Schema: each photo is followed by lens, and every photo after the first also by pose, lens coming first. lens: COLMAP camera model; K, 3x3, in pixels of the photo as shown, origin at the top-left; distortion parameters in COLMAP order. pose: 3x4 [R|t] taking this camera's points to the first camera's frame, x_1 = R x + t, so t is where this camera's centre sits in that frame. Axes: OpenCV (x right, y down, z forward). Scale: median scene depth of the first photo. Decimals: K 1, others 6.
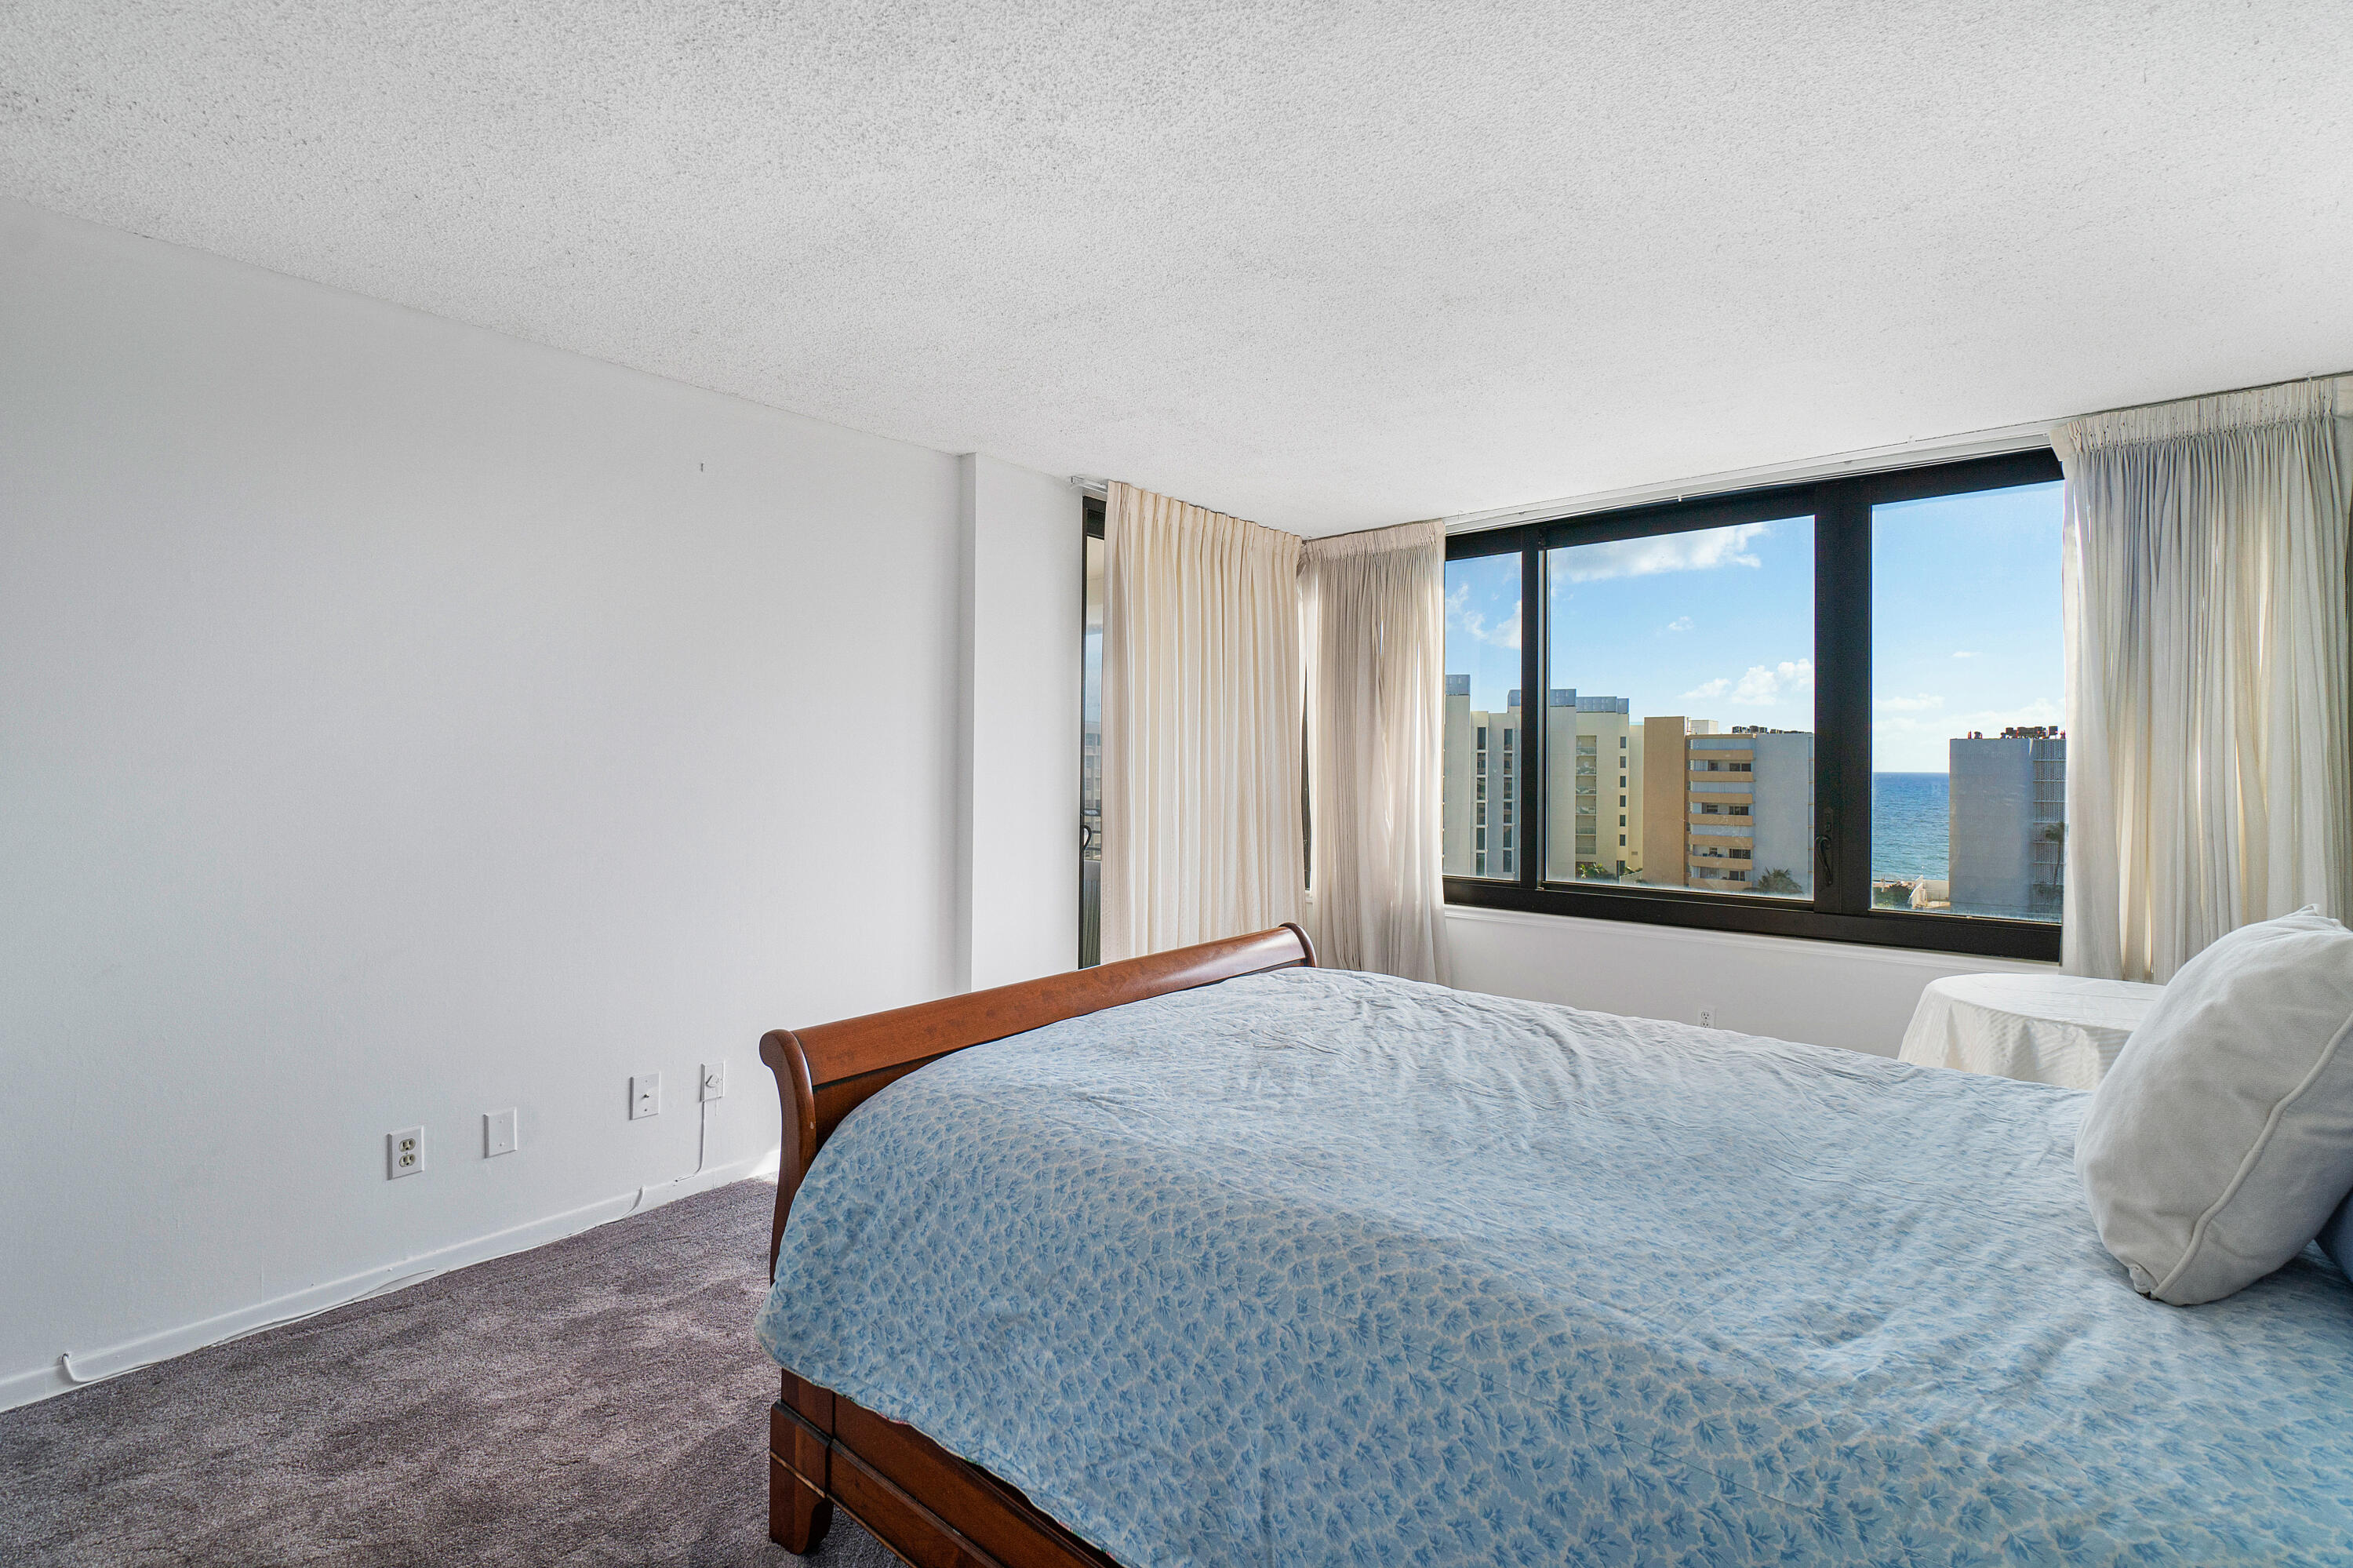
lens RADIAL K [[1134.7, 0, 1131.5], [0, 1134.7, 760.5], [0, 0, 1]] dist [-0.000559, 0.000148]
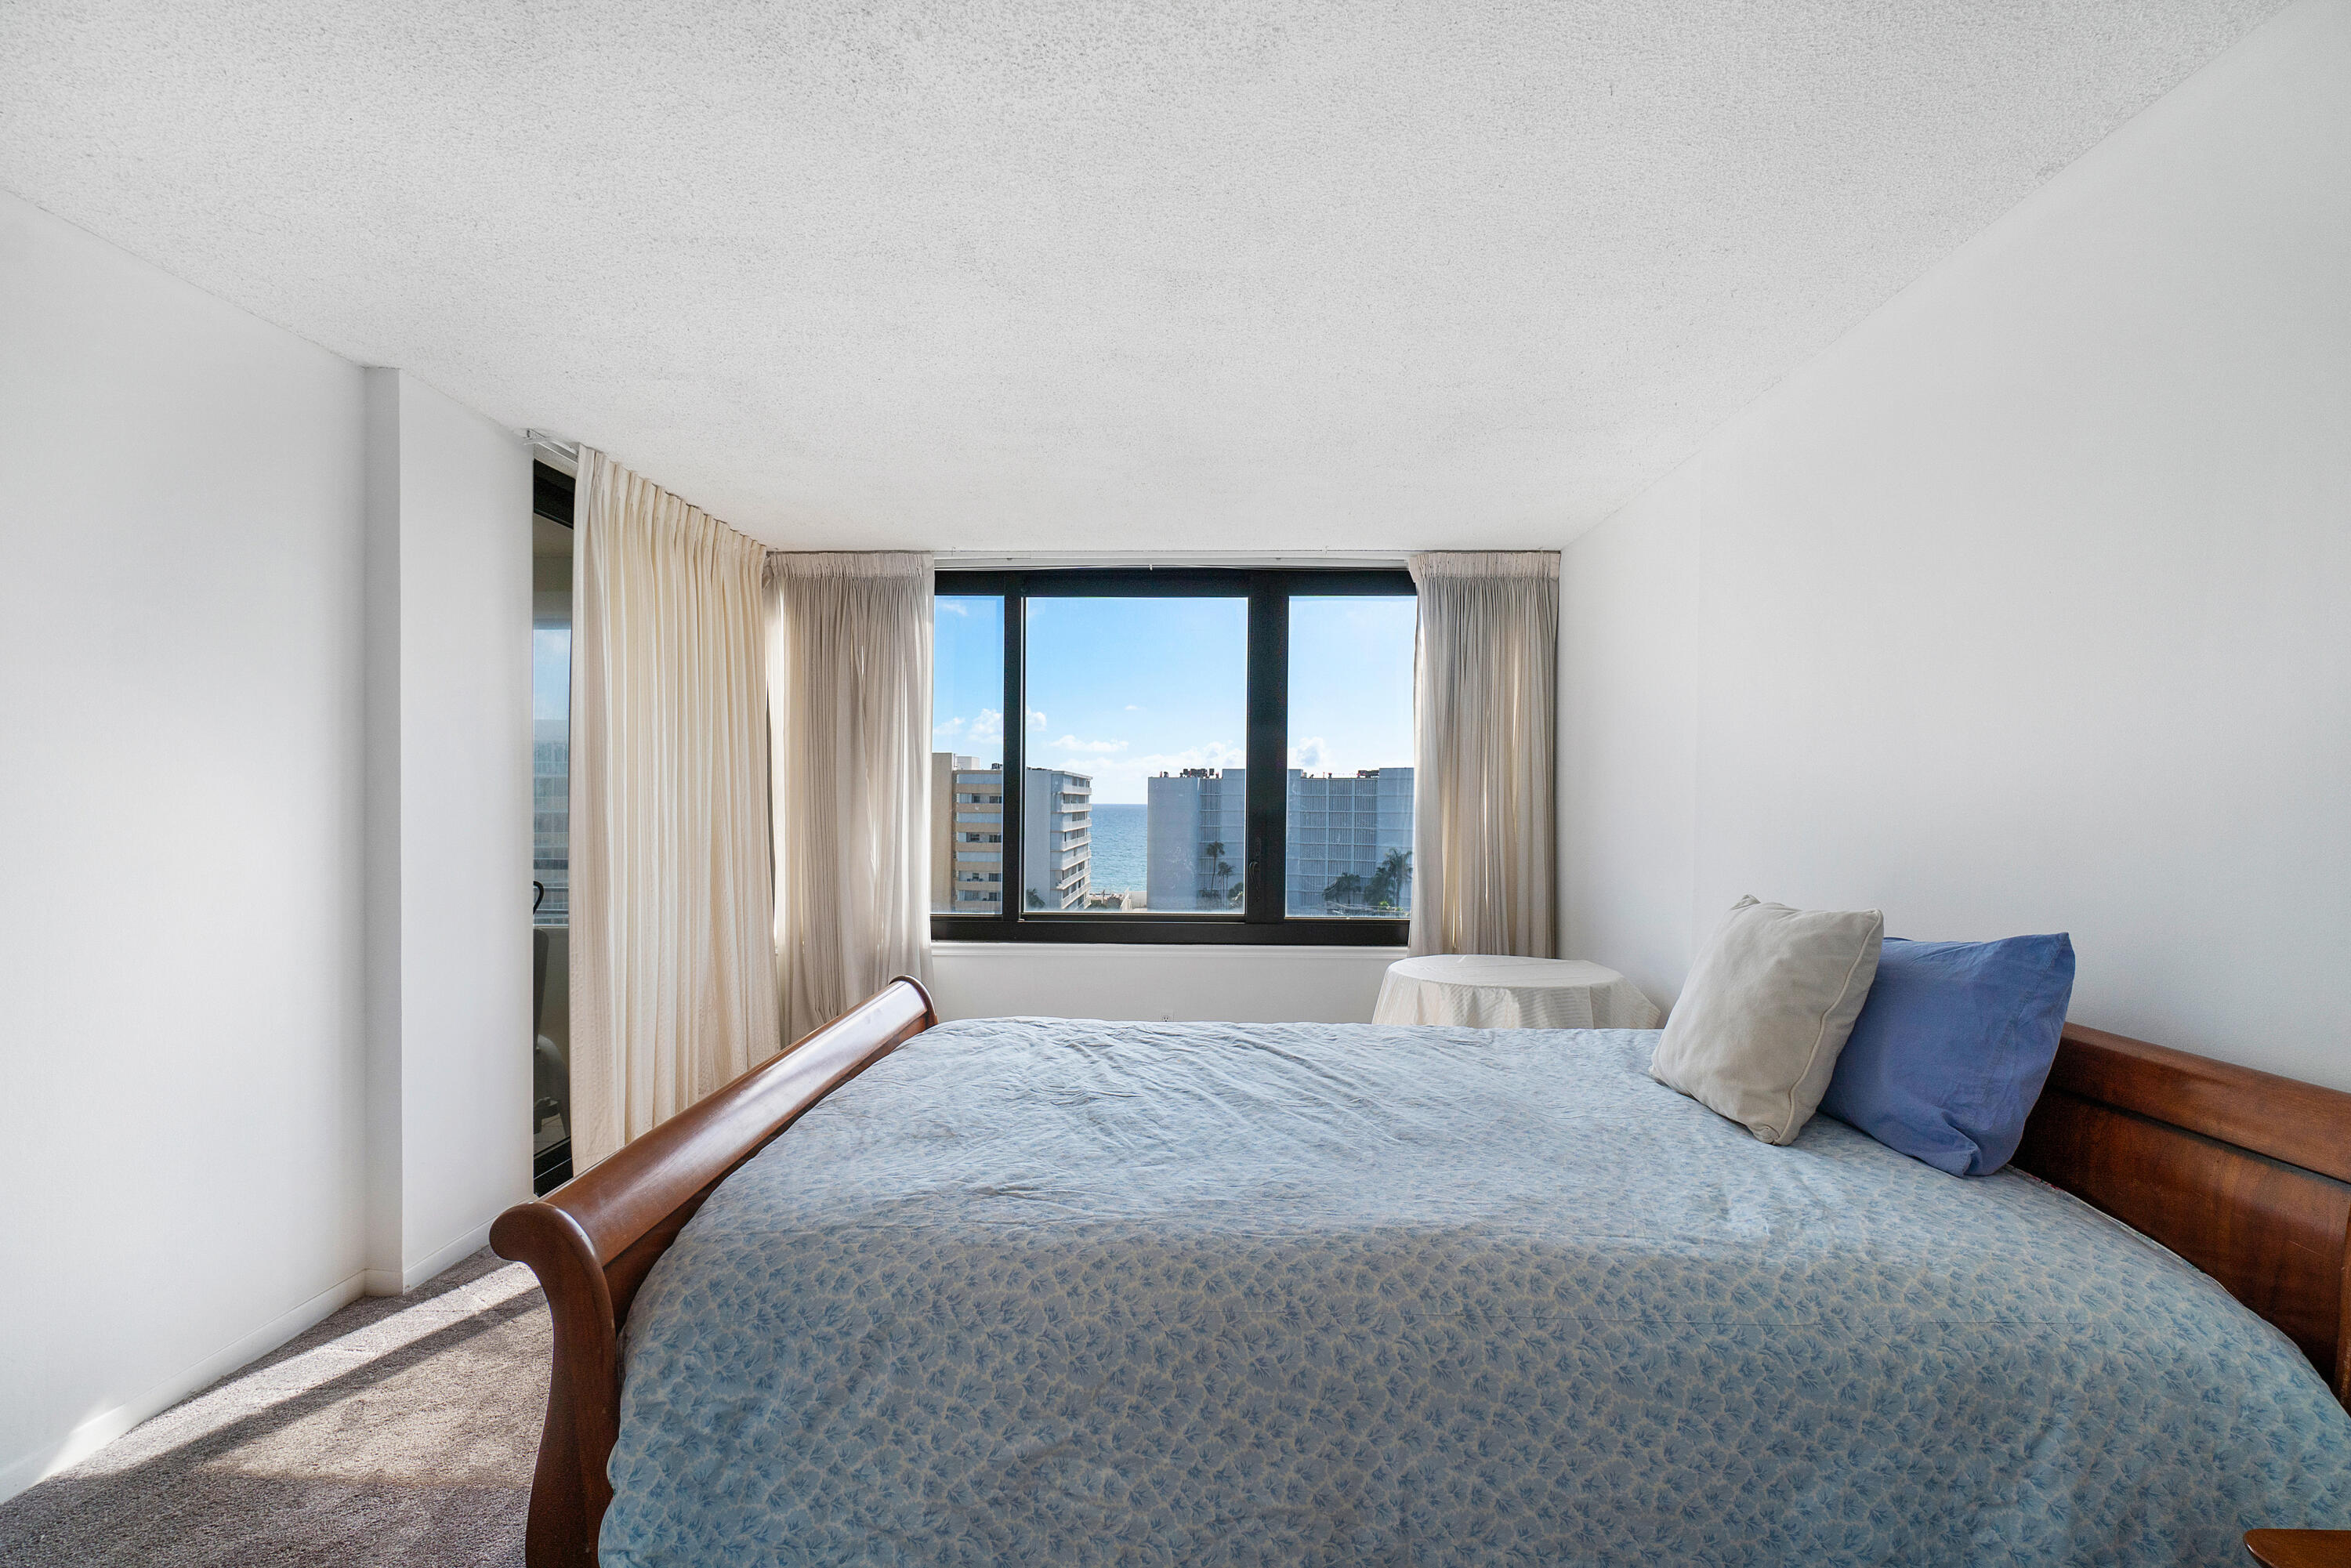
lens RADIAL K [[1142.2, 0, 1211.6], [0, 1142.2, 826.3], [0, 0, 1]] dist [-0.005086, -0.000170]
pose [[0.735641, -0.016427, 0.677173, -0.549702], [-0.004592, 0.999562, 0.029236, -0.014431], [-0.677357, -0.024617, 0.735243, 0.258820]]
